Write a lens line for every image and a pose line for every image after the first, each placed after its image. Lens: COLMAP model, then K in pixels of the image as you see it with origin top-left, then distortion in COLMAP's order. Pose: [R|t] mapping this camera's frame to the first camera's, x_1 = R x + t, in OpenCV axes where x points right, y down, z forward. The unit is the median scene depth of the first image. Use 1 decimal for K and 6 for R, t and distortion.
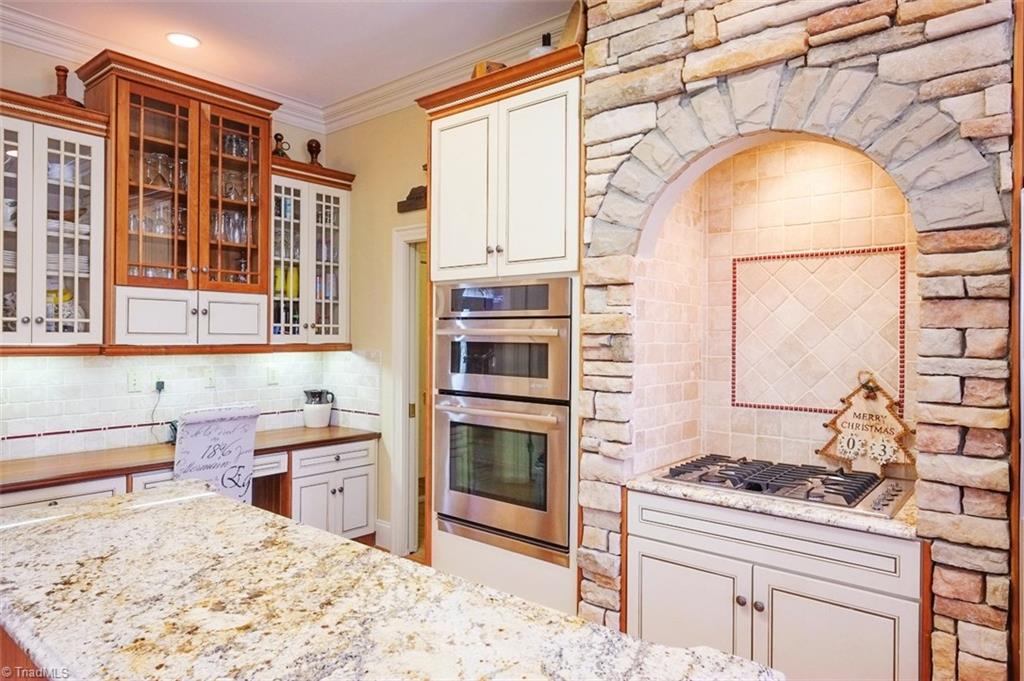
lens RADIAL K [[642.3, 0, 511.1], [0, 642.3, 336.5], [0, 0, 1]] dist [-0.006650, 0.007972]
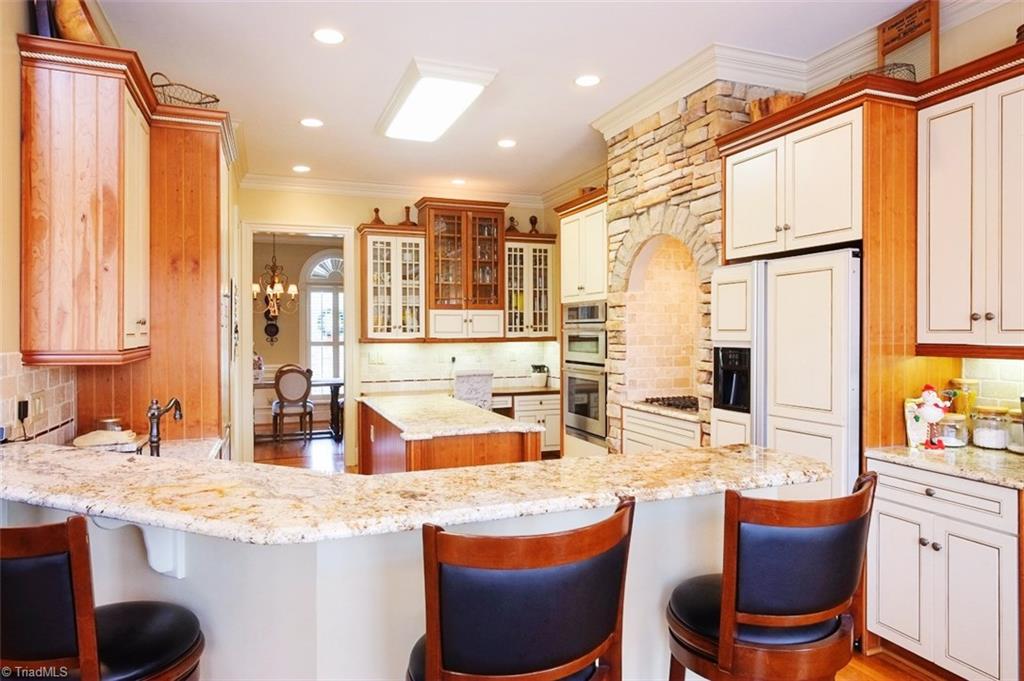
lens RADIAL K [[642.3, 0, 512.8], [0, 642.3, 338.4], [0, 0, 1]] dist [-0.006650, 0.007972]
pose [[0.873798, -0.005703, -0.486256, 0.610459], [0.011815, 0.999885, 0.009505, -0.001927], [0.486146, -0.014051, 0.873765, -0.664785]]
